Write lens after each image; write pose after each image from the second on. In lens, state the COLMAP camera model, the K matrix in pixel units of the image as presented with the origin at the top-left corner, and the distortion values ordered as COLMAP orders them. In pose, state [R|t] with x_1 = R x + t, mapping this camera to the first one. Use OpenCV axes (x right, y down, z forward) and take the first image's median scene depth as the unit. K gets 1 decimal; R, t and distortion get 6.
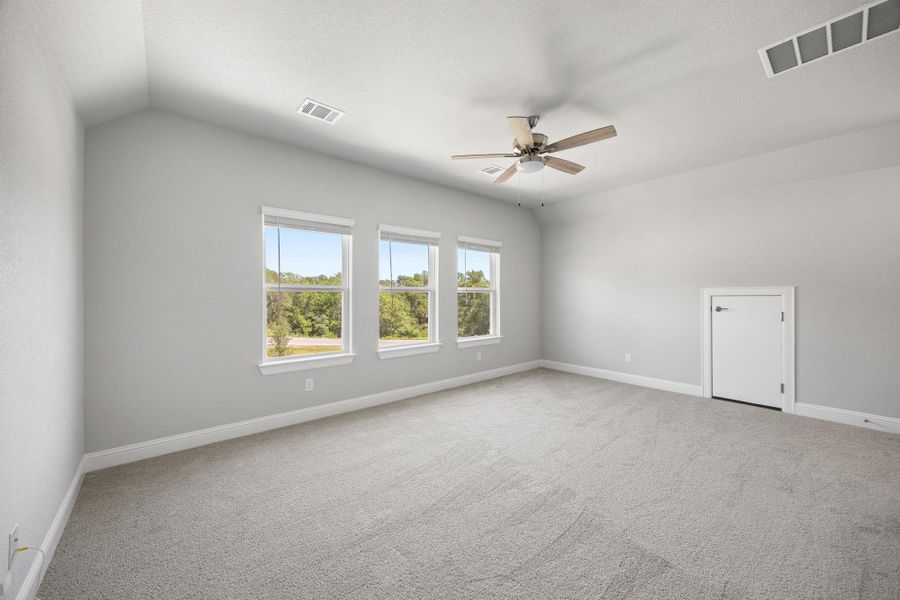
lens RADIAL K [[344.4, 0, 464.2], [0, 344.4, 299.7], [0, 0, 1]] dist [0.015510, 0.000037]
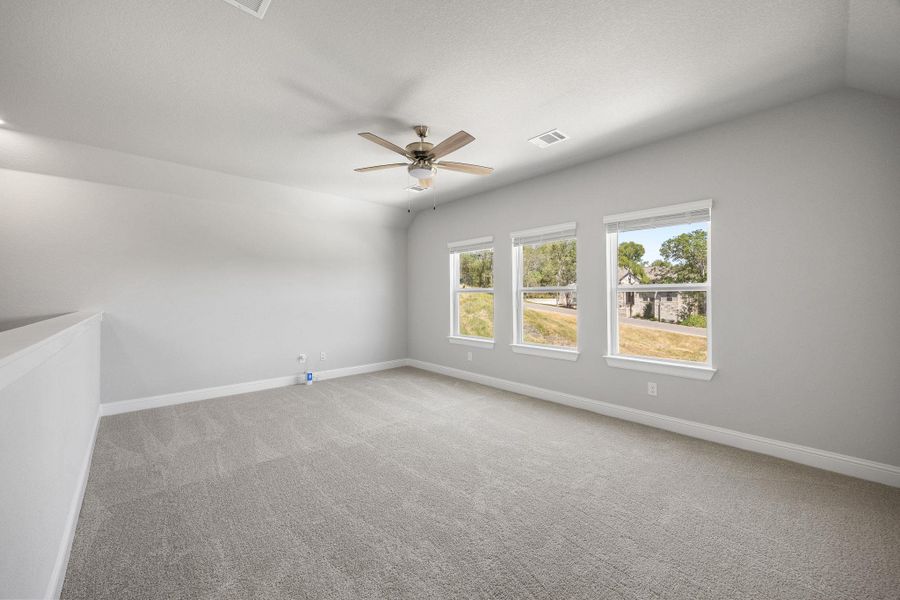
lens RADIAL K [[350.6, 0, 448.5], [0, 350.6, 289.6], [0, 0, 1]] dist [-0.002970, -0.000230]
pose [[0.012511, -0.012793, -0.999840, 0.788418], [-0.005995, 0.999899, -0.012868, -0.013518], [0.999904, 0.006155, 0.012433, 0.674956]]
